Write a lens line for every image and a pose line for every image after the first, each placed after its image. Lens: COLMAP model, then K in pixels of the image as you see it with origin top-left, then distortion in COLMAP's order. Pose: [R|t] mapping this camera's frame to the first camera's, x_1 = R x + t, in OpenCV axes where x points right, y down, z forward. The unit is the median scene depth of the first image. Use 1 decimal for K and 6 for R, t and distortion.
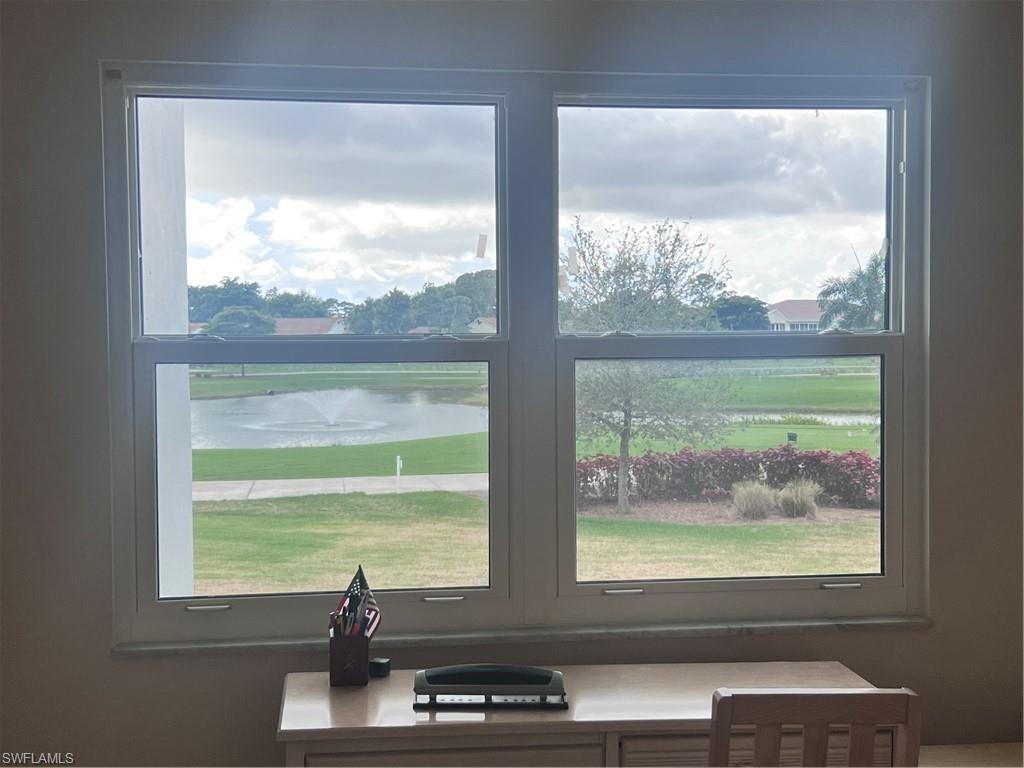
lens RADIAL K [[1476.4, 0, 519.6], [0, 1476.4, 387.8], [0, 0, 1]] dist [0.144787, 0.000000]
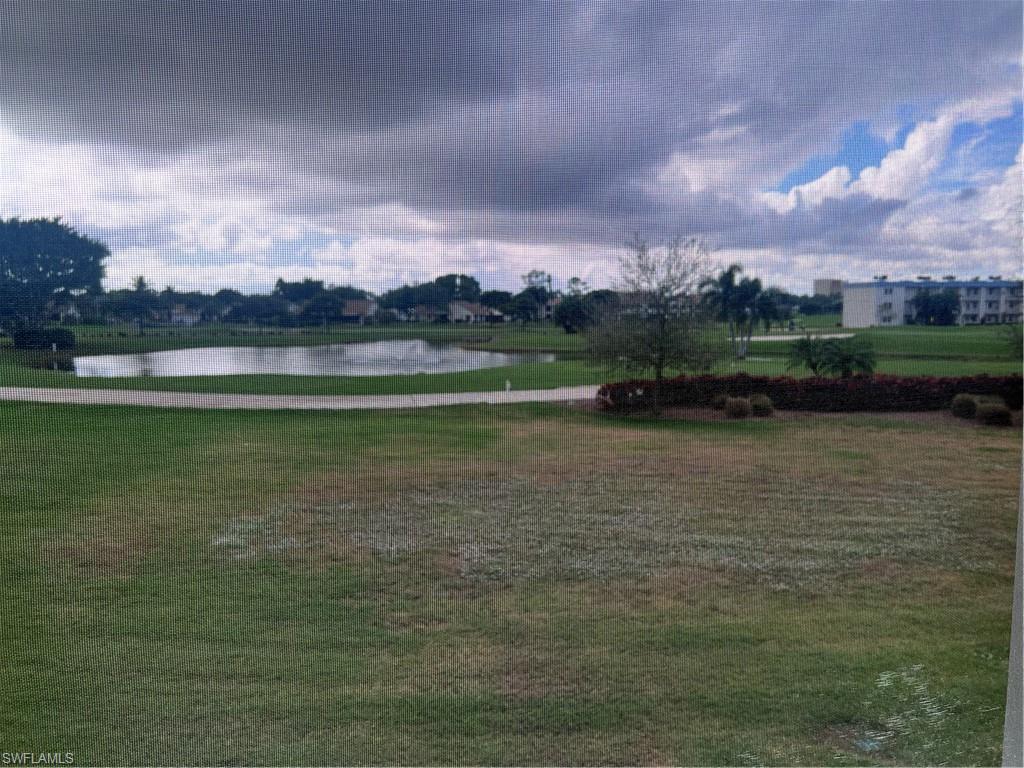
lens RADIAL K [[783.9, 0, 503.5], [0, 783.9, 384.2], [0, 0, 1]] dist [0.053116, -0.065808]
pose [[0.995352, -0.005363, 0.096158, -0.170003], [0.000025, 0.998463, 0.055423, 0.002436], [-0.096307, -0.055163, 0.993822, 0.136539]]
